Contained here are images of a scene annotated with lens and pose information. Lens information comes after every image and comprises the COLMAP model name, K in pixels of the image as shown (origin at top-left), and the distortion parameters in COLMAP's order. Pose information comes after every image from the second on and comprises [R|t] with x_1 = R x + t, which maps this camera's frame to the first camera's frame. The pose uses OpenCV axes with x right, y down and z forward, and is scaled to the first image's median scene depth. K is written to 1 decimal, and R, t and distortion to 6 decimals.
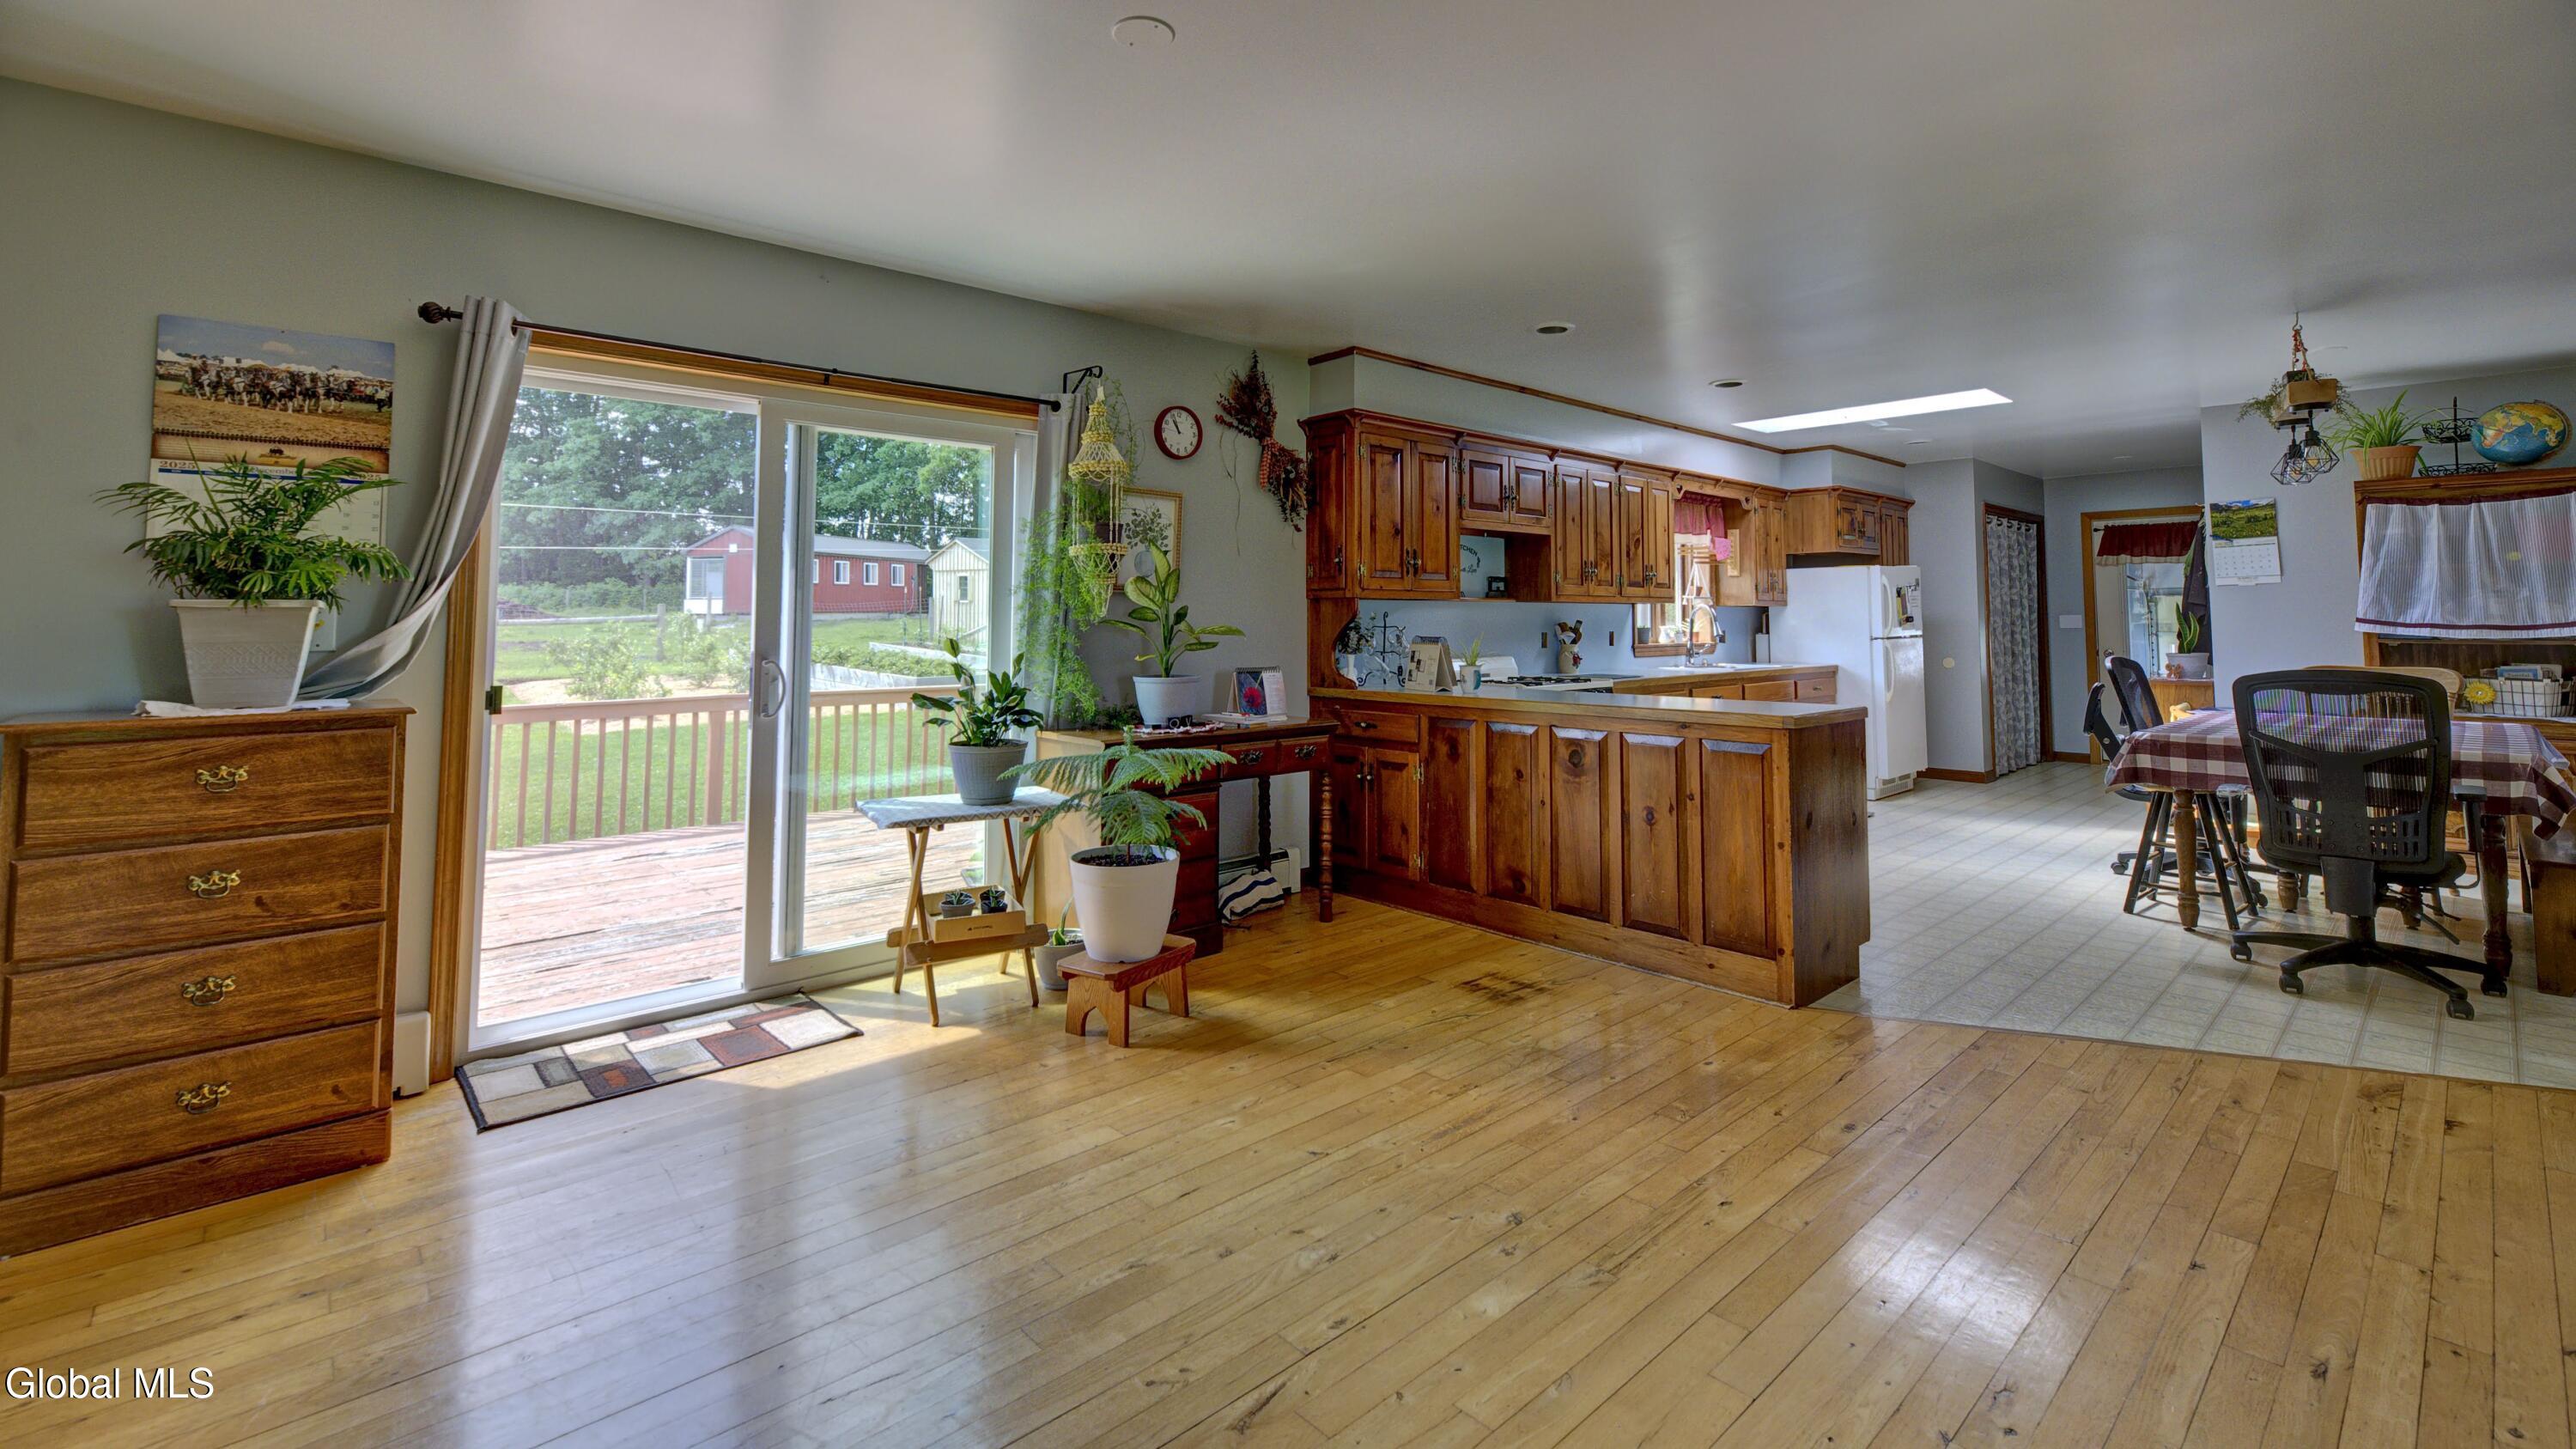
lens RADIAL K [[1100.1, 0, 1283.0], [0, 1100.1, 559.9], [0, 0, 1]] dist [-0.001113, -0.000087]
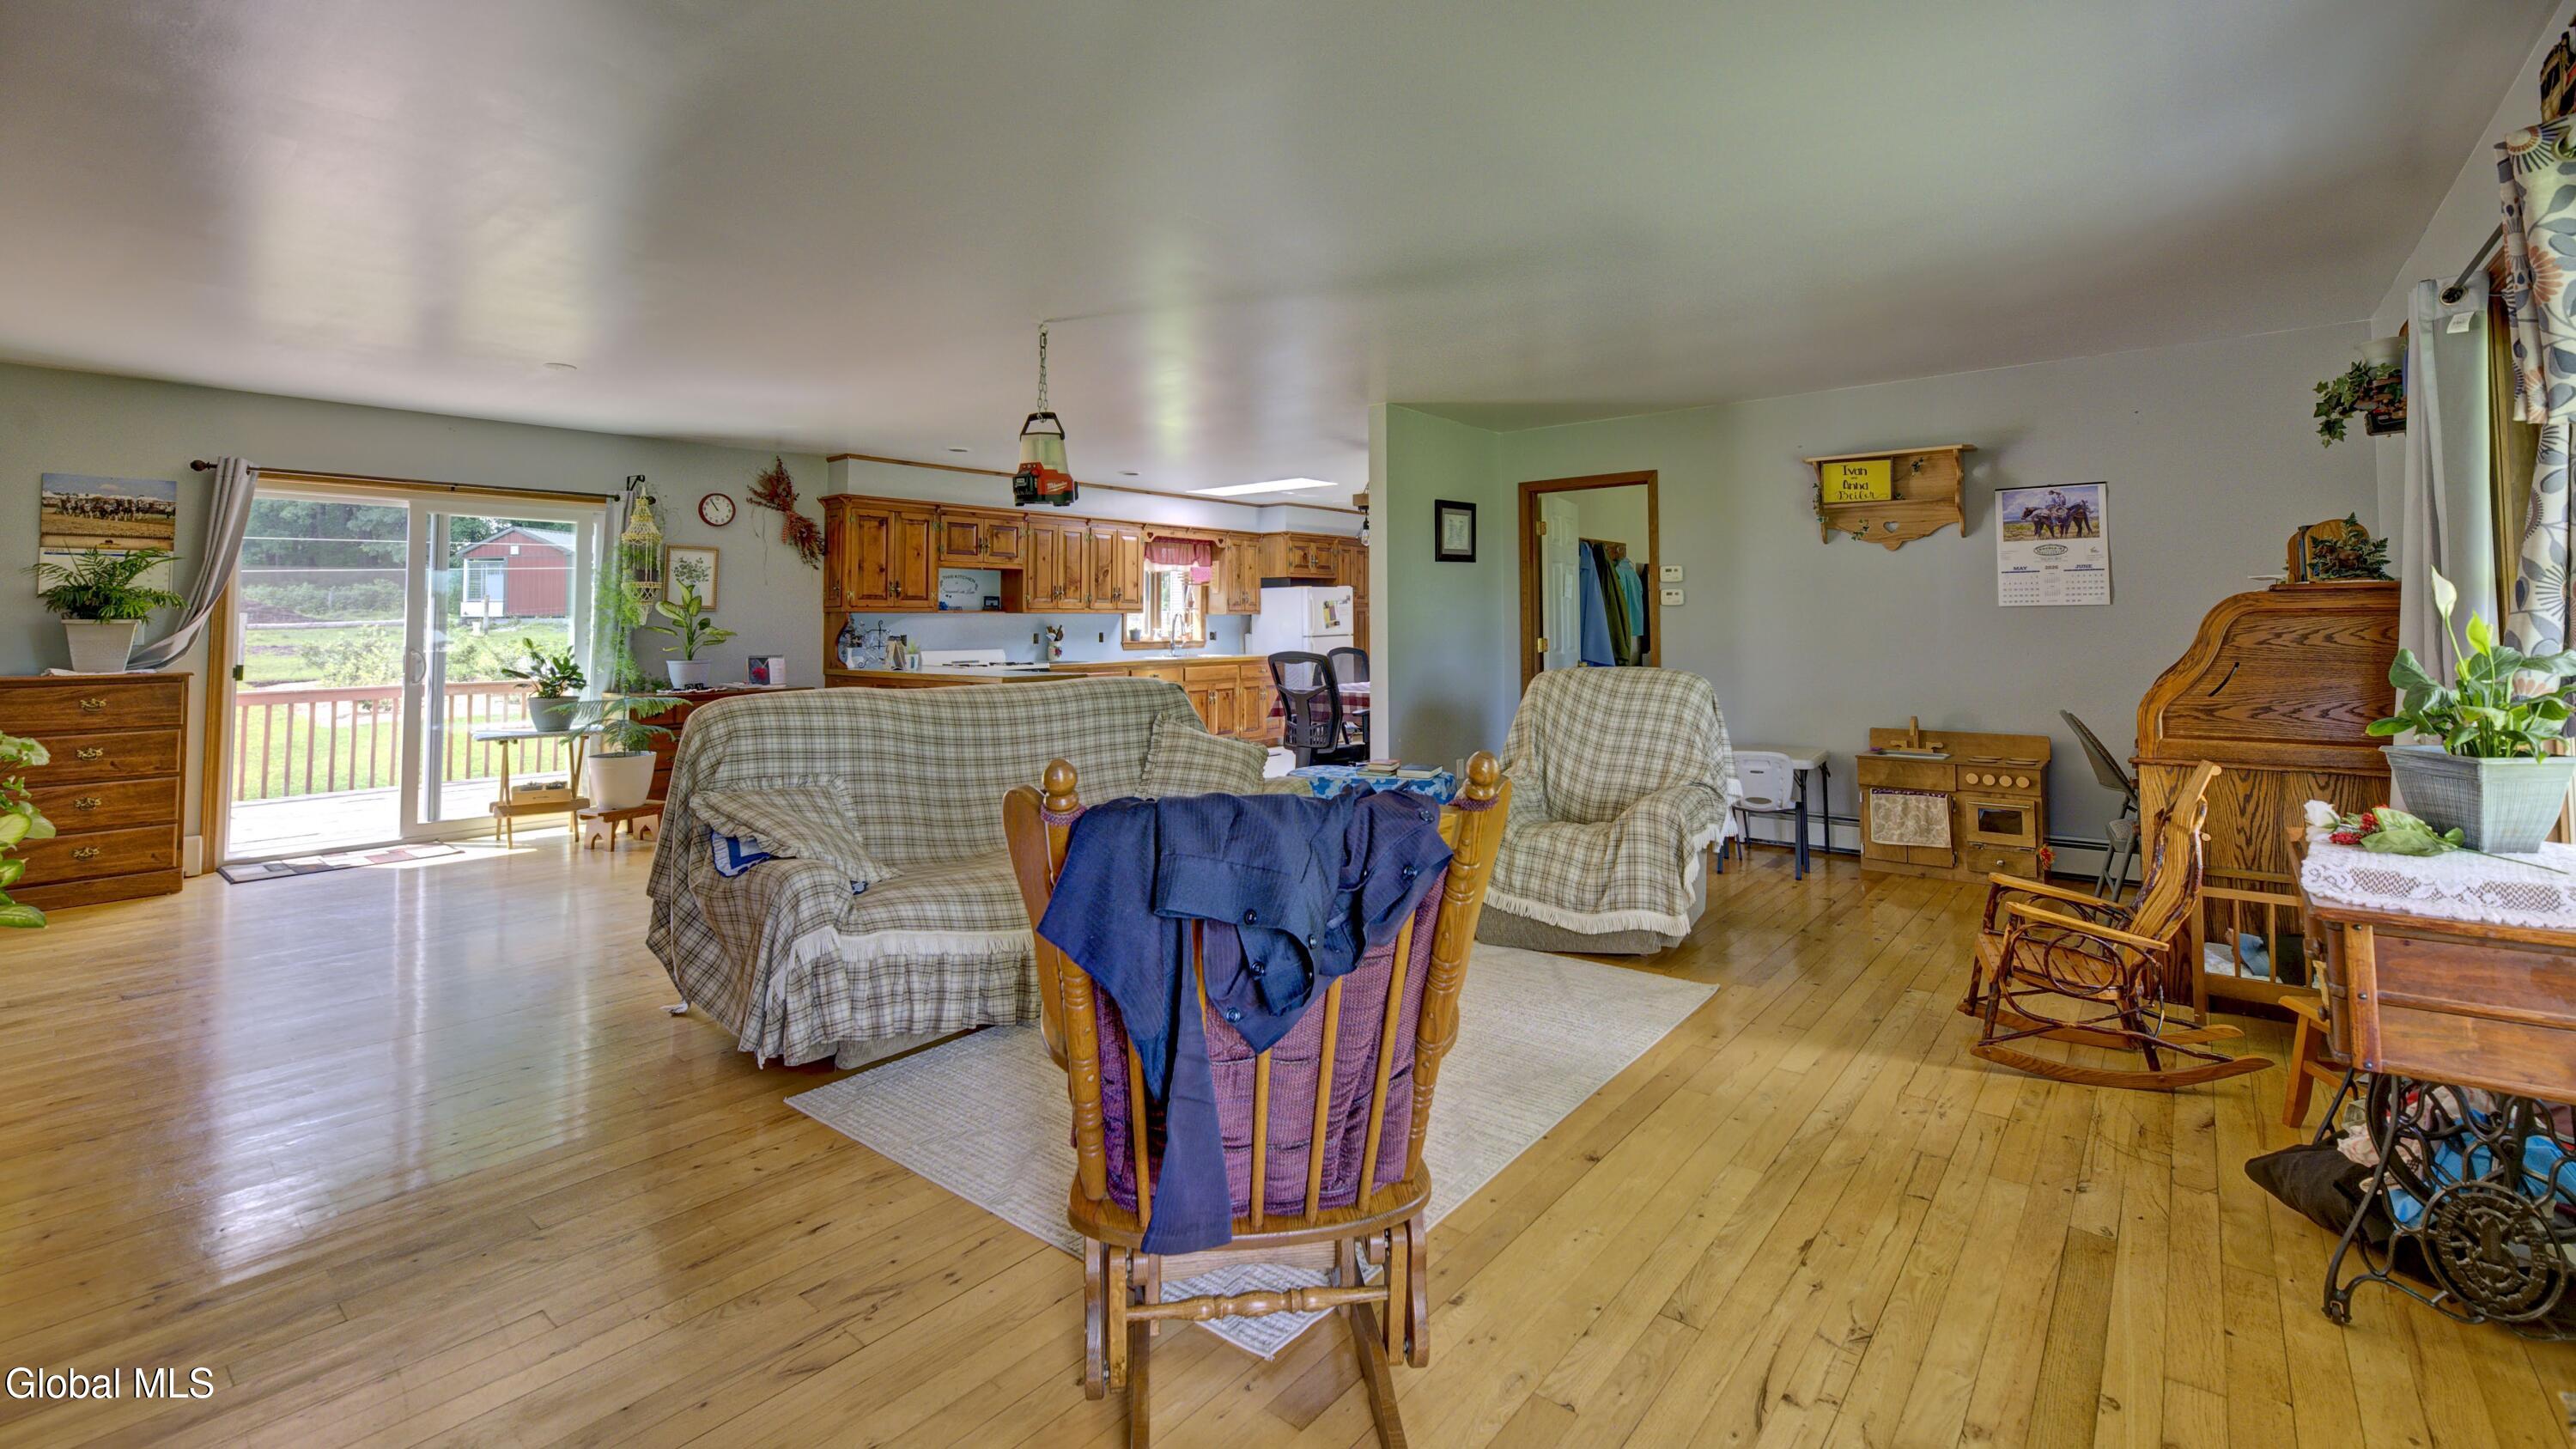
lens RADIAL K [[1092.3, 0, 1290.6], [0, 1092.3, 578.4], [0, 0, 1]] dist [-0.001642, -0.000697]
pose [[0.989727, 0.003772, 0.142921, 0.573609], [-0.006008, 0.999866, 0.015217, -0.050859], [-0.142845, -0.015920, 0.989617, -0.790494]]
